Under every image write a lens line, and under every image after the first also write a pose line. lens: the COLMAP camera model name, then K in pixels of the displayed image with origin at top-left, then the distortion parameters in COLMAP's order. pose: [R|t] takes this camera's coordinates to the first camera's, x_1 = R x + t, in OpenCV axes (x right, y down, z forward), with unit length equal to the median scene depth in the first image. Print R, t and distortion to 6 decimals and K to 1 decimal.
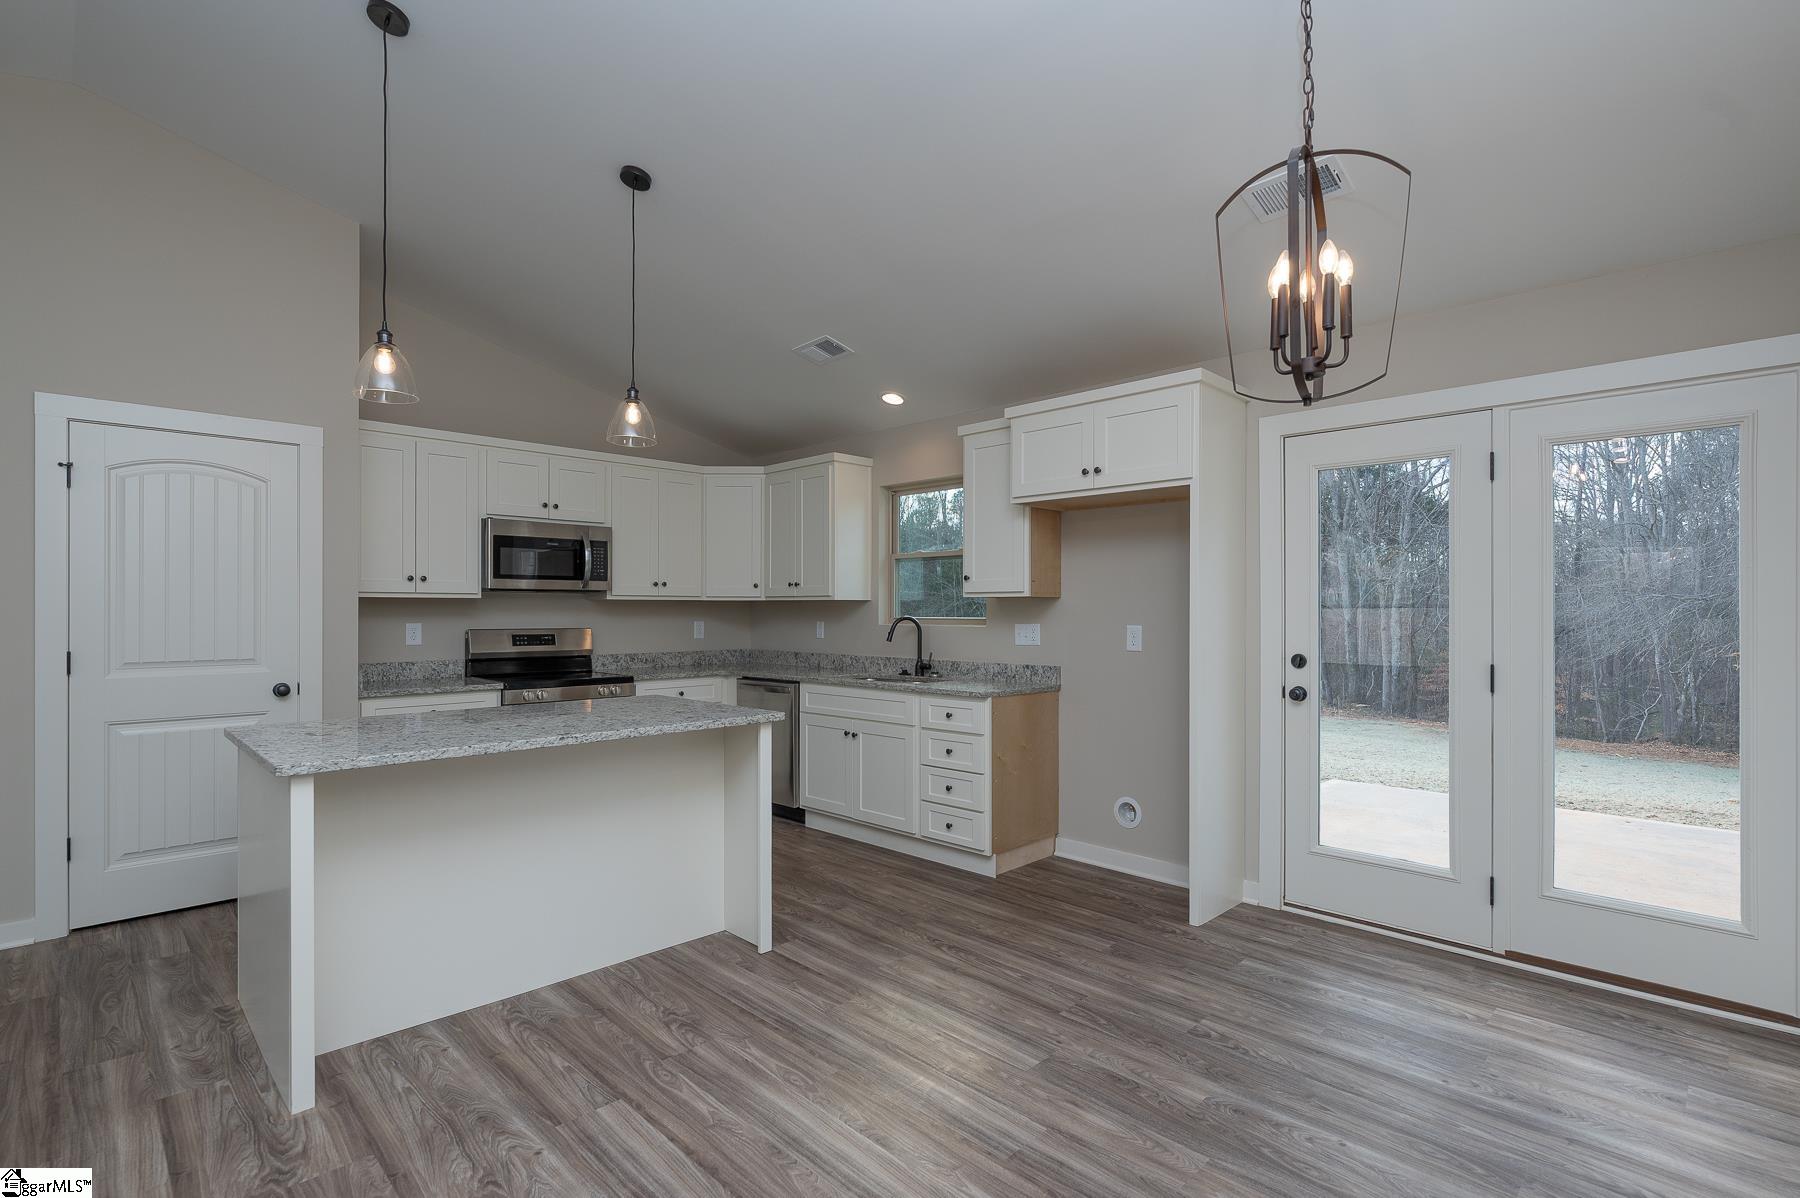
lens RADIAL K [[848.2, 0, 893.5], [0, 848.2, 609.2], [0, 0, 1]] dist [0.000494, 0.000290]
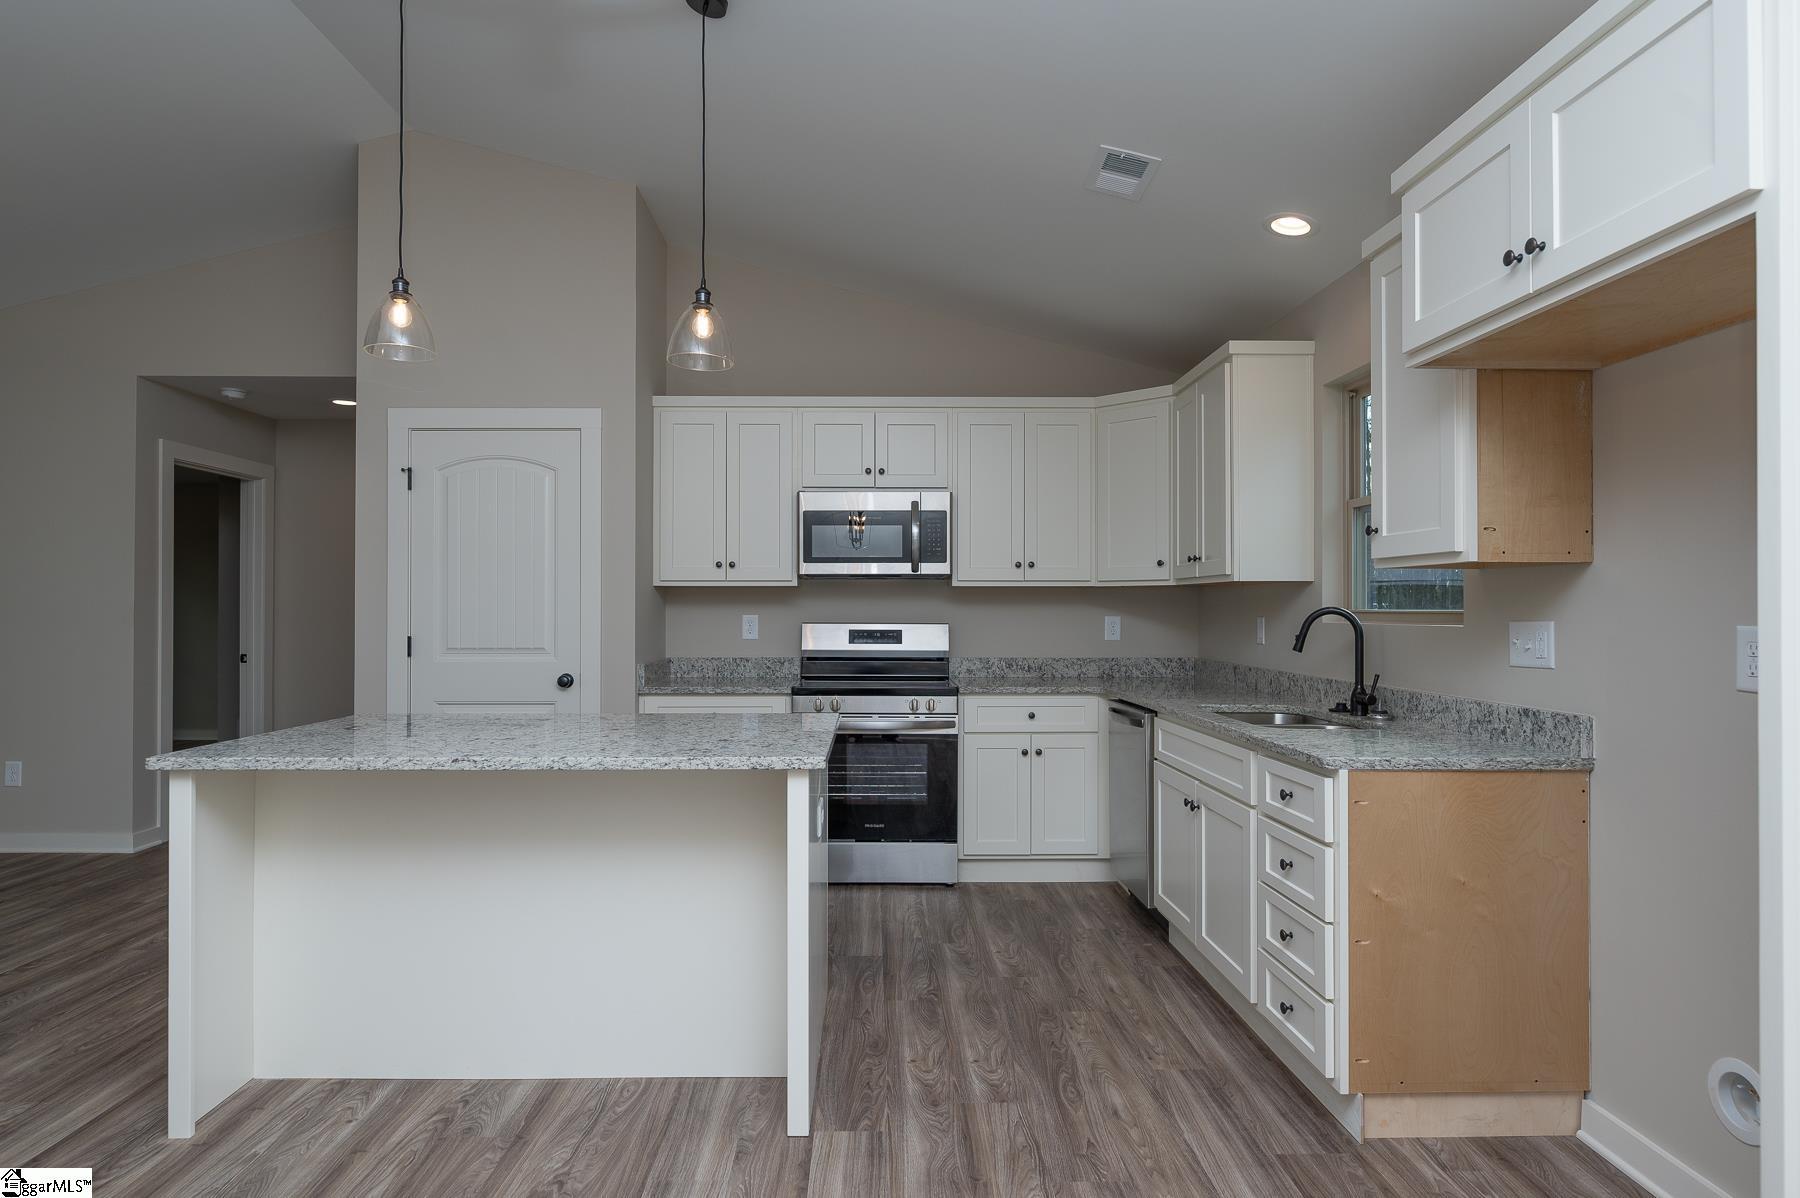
lens RADIAL K [[991.9, 0, 885.4], [0, 991.9, 599.6], [0, 0, 1]] dist [-0.001574, 0.000768]
pose [[0.721797, -0.006309, -0.692076, 0.353214], [0.000459, 0.999963, -0.008637, 0.012098], [0.692104, 0.005916, 0.721773, 0.446032]]
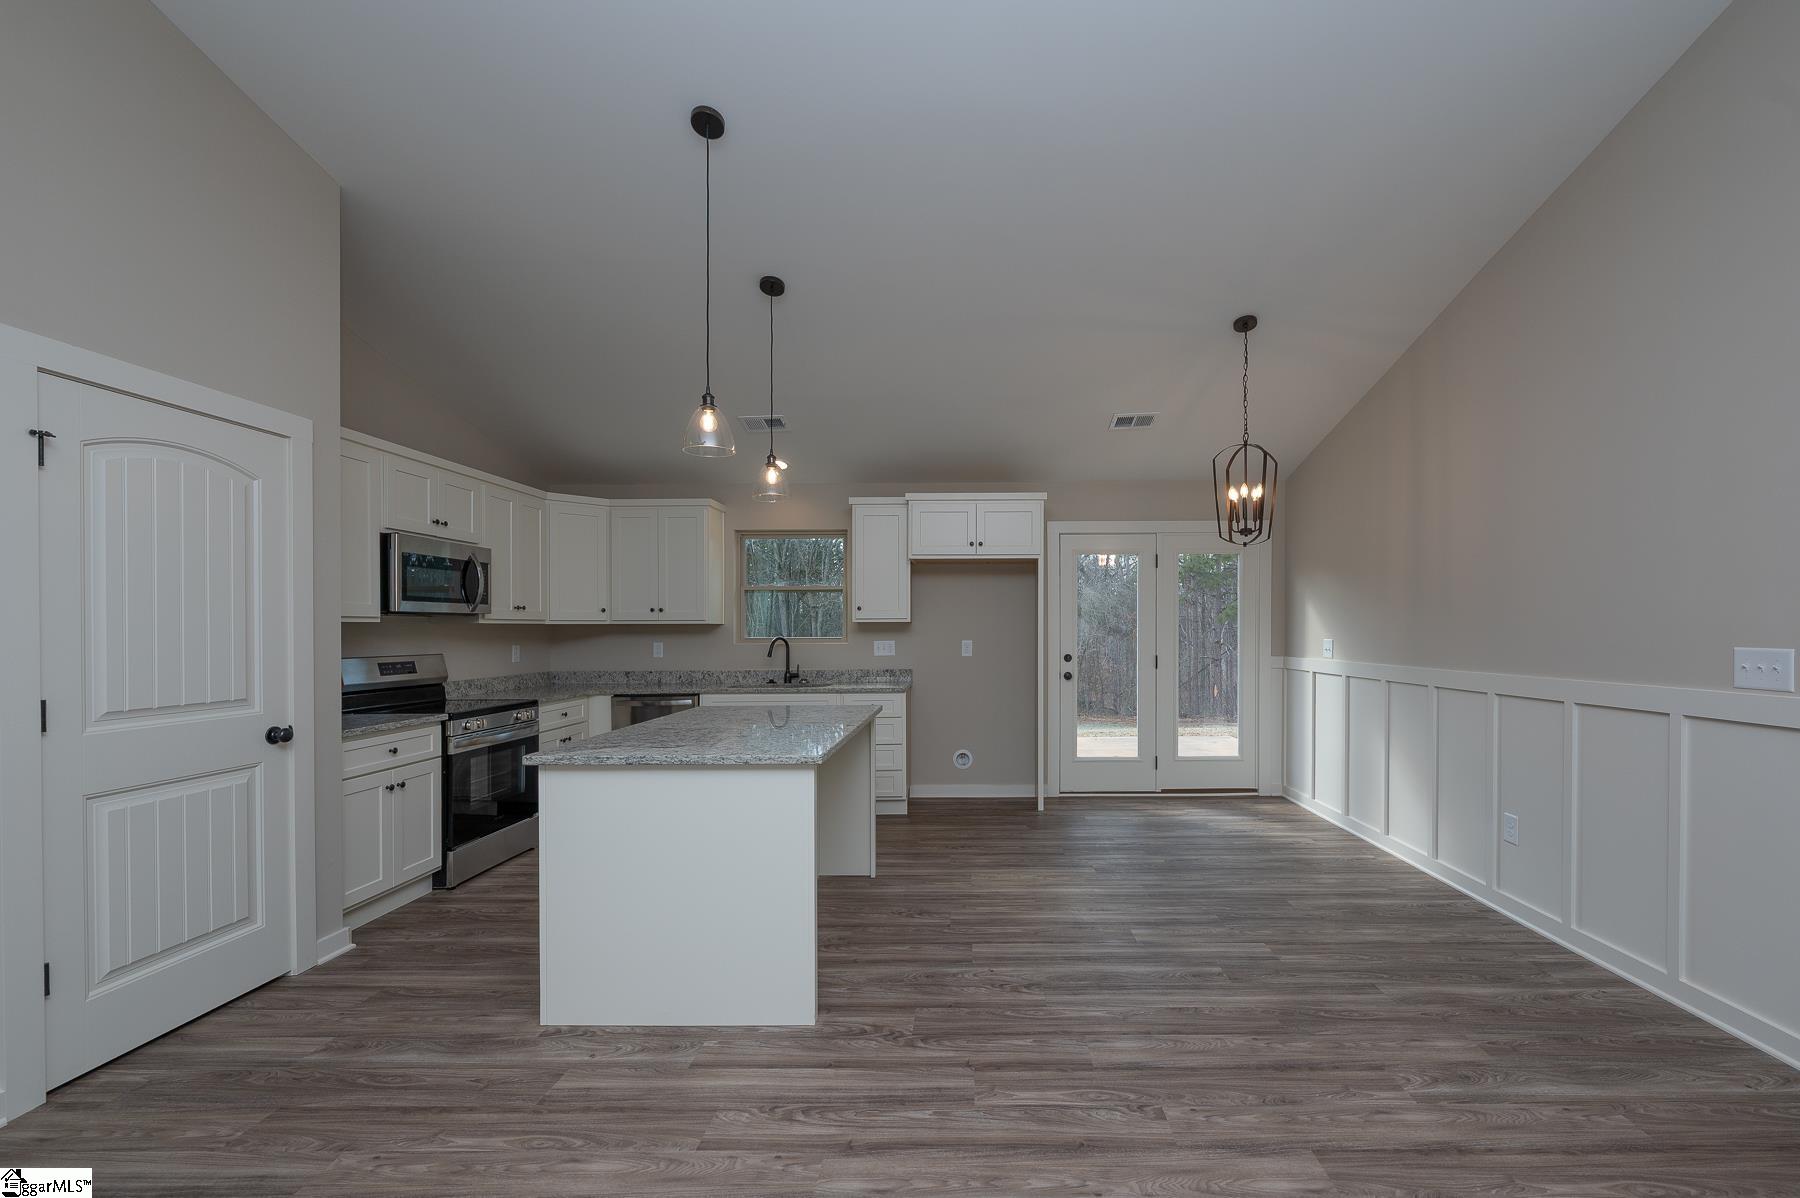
lens RADIAL K [[743.1, 0, 969.8], [0, 743.1, 632.0], [0, 0, 1]] dist [0.000455, -0.000106]
pose [[0.706668, -0.007773, 0.707502, -0.787222], [0.005401, 0.999970, 0.005592, -0.004771], [-0.707525, -0.000131, 0.706689, 0.019439]]
